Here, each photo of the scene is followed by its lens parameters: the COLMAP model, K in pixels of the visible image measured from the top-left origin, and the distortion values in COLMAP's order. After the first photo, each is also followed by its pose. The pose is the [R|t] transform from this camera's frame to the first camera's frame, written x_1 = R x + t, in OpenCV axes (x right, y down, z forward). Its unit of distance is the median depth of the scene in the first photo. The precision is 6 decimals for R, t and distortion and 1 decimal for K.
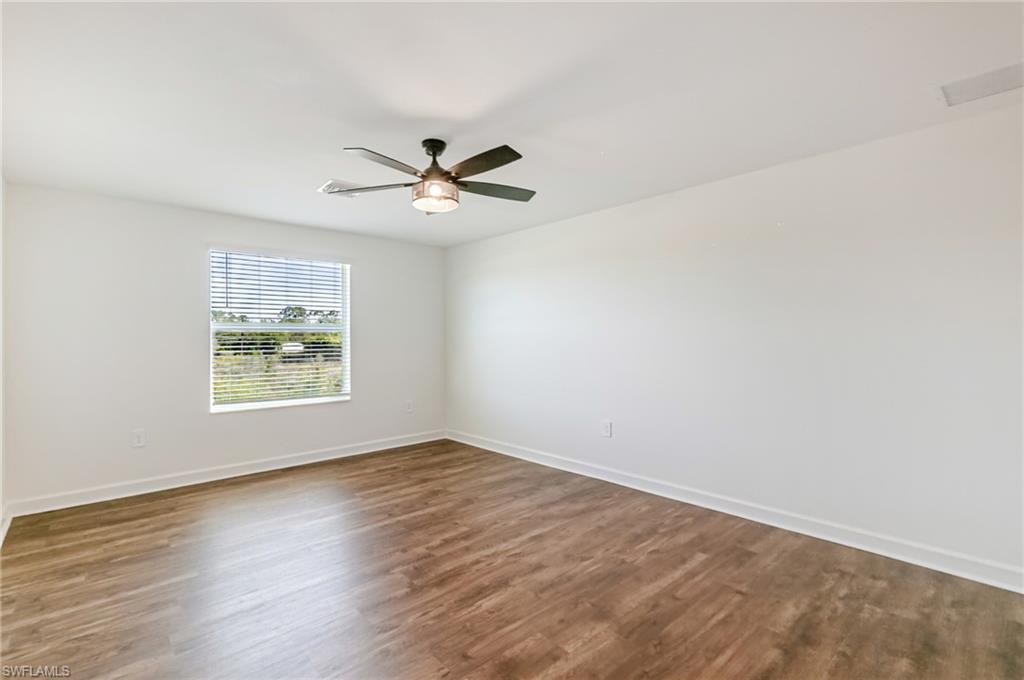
lens RADIAL K [[469.7, 0, 519.0], [0, 469.7, 334.9], [0, 0, 1]] dist [0.015169, 0.000336]
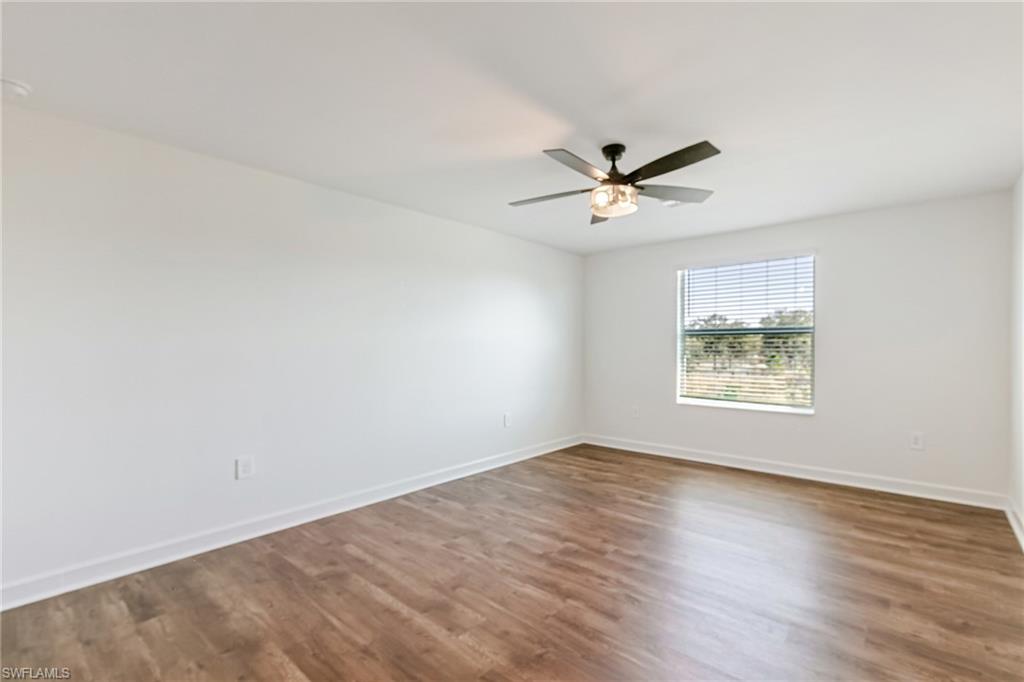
lens RADIAL K [[469.7, 0, 519.3], [0, 469.7, 342.3], [0, 0, 1]] dist [0.015169, 0.000336]
pose [[0.097211, -0.002177, -0.995261, 0.828678], [0.011881, 0.999929, -0.001026, 0.003870], [0.995193, -0.011725, 0.097230, 0.727261]]
